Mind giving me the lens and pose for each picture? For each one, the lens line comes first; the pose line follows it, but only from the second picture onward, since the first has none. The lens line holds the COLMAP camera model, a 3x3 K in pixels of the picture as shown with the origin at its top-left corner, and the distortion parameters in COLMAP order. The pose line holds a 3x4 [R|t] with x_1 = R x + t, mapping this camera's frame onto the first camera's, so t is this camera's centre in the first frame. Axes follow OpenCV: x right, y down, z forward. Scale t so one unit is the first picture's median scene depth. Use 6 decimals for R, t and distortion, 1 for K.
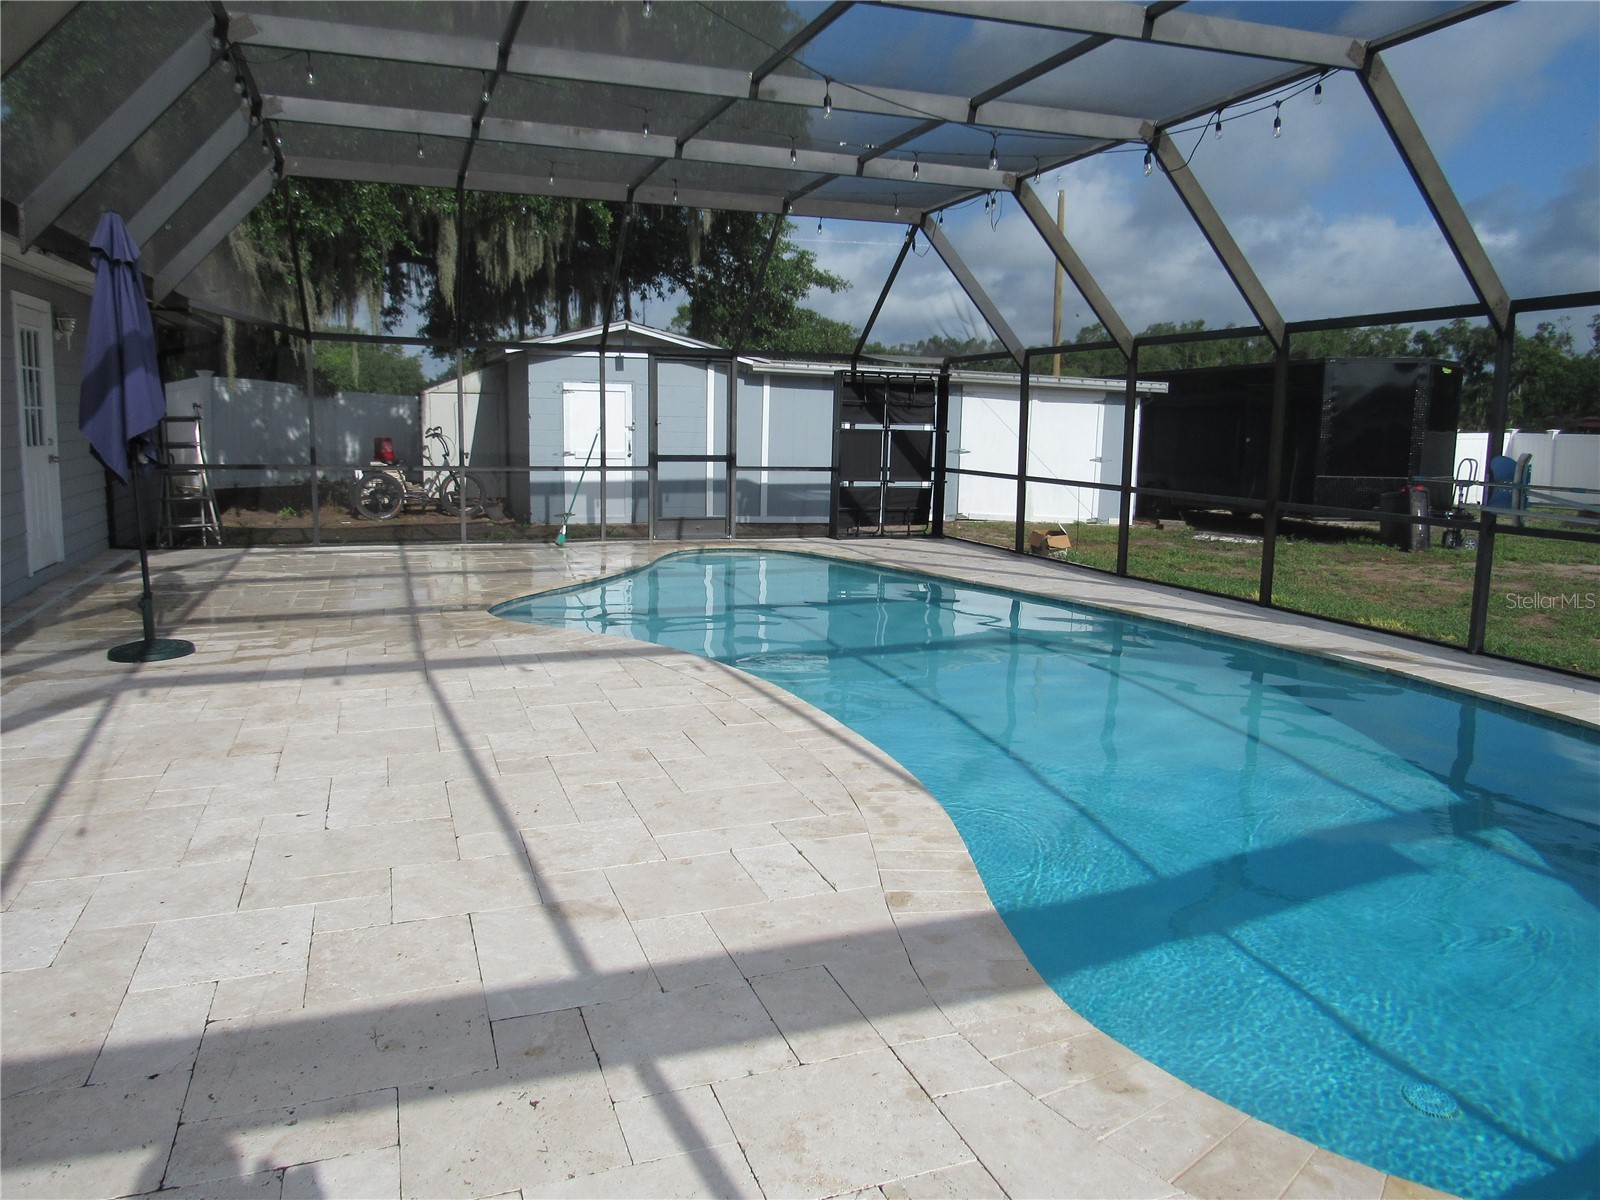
lens RADIAL K [[1152.7, 0, 800.0], [0, 1152.7, 600.0], [0, 0, 1]] dist [0.007920, -0.037856]
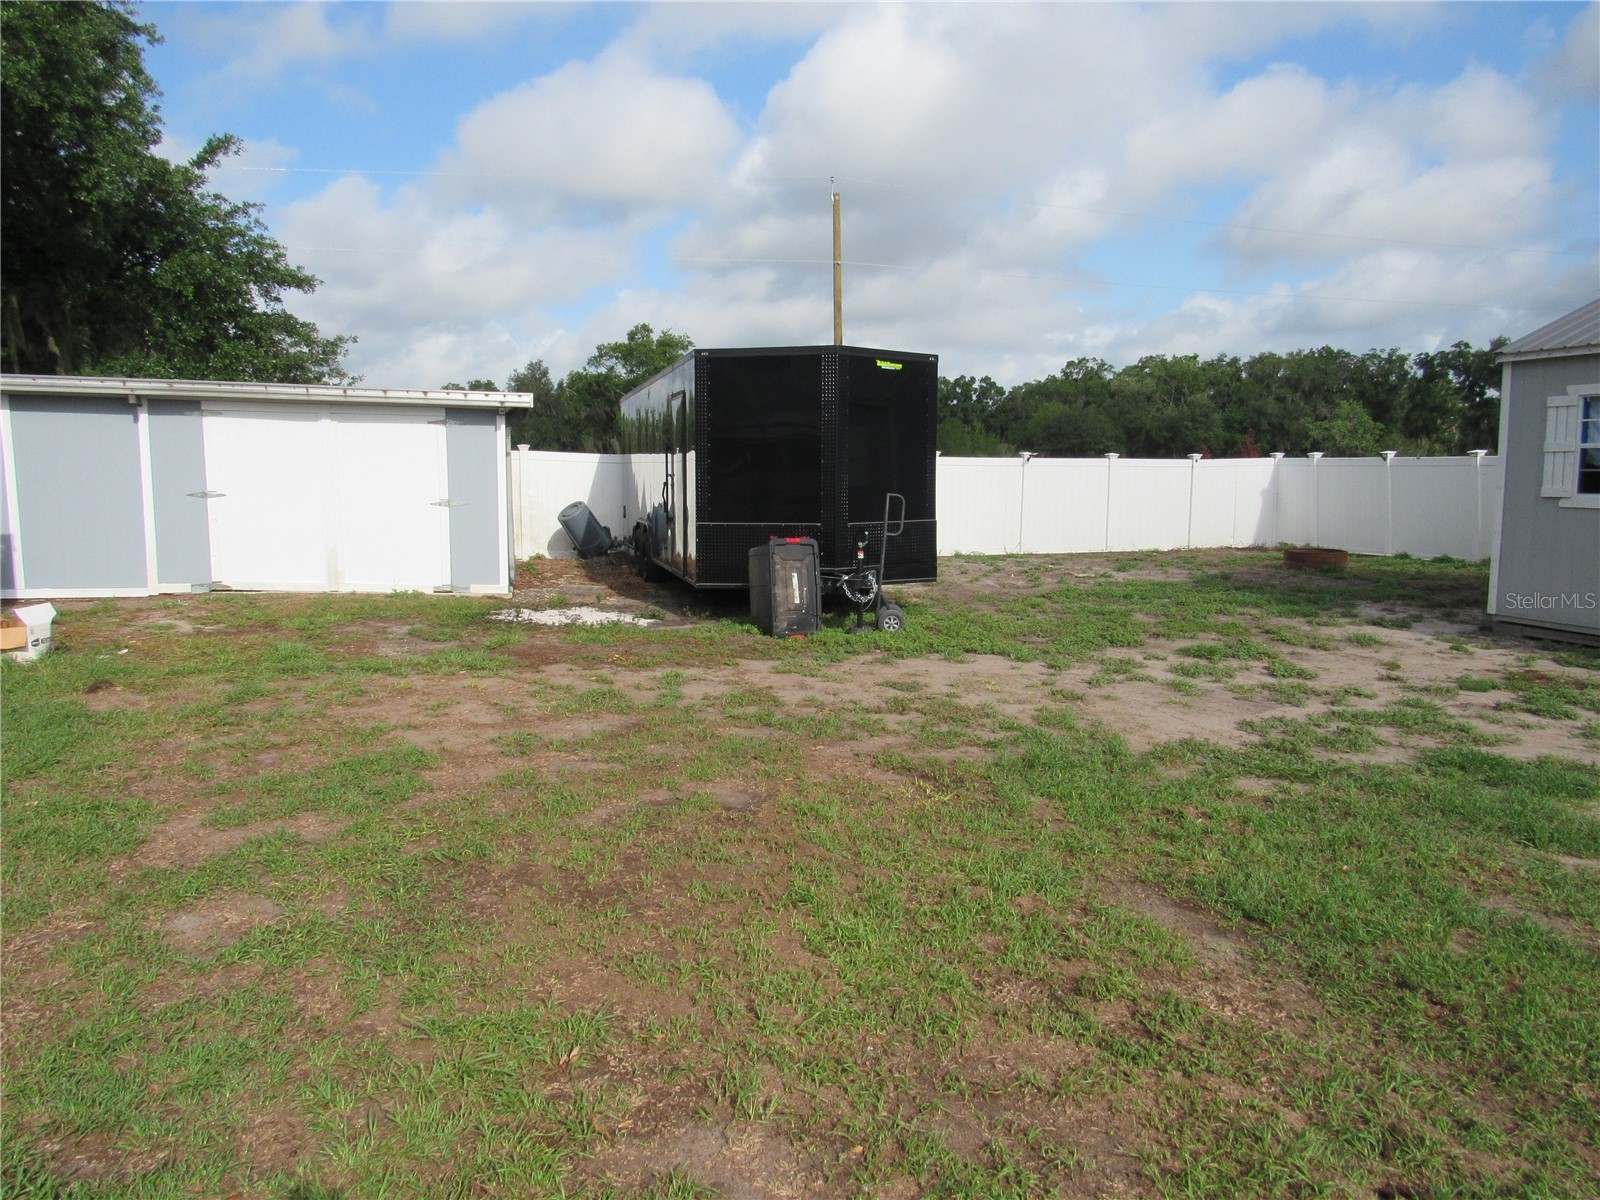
lens RADIAL K [[1152.7, 0, 800.0], [0, 1152.7, 600.0], [0, 0, 1]] dist [0.007920, -0.037856]
pose [[0.999076, -0.014286, -0.040537, 0.631584], [0.012779, 0.999226, -0.037214, -0.040682], [0.041037, 0.036662, 0.998485, 0.375731]]
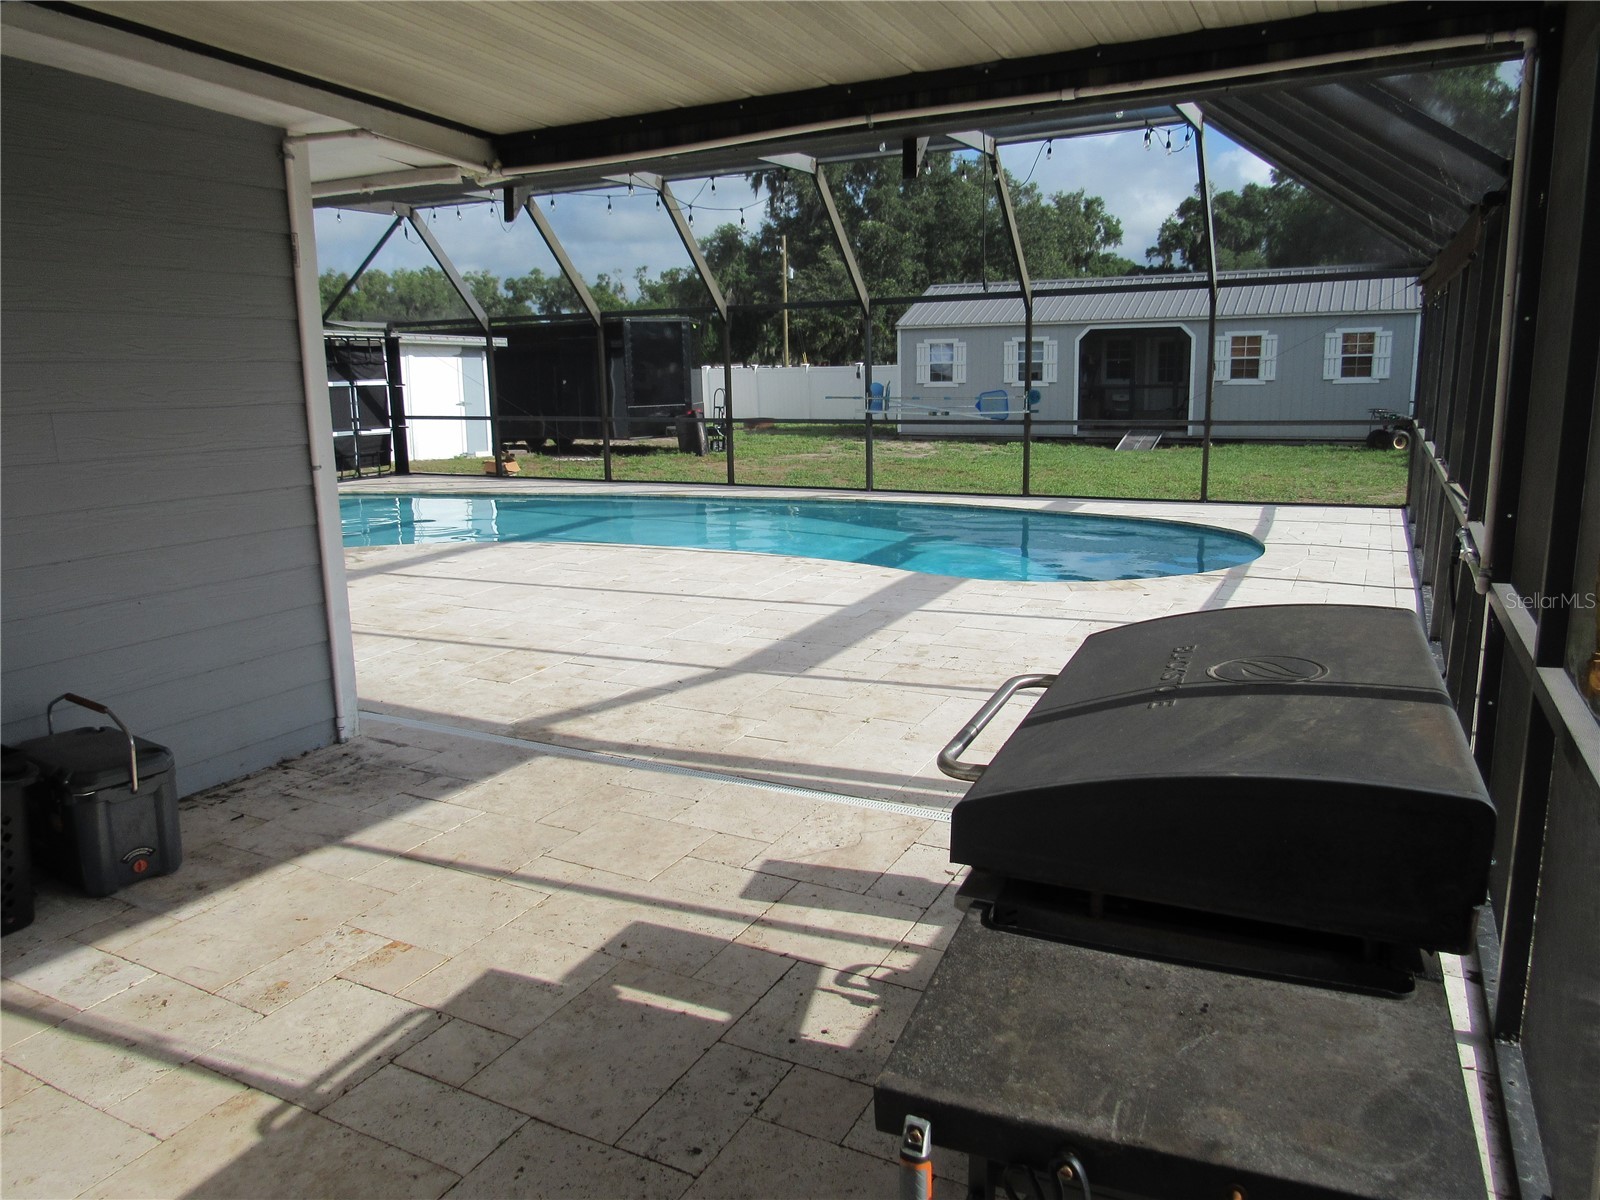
lens RADIAL K [[1152.7, 0, 800.0], [0, 1152.7, 600.0], [0, 0, 1]] dist [0.007920, -0.037856]
pose [[0.733095, -0.166227, 0.659500, -0.386414], [0.135490, 0.985931, 0.097895, 0.012221], [-0.666494, 0.017589, 0.745303, -0.157653]]
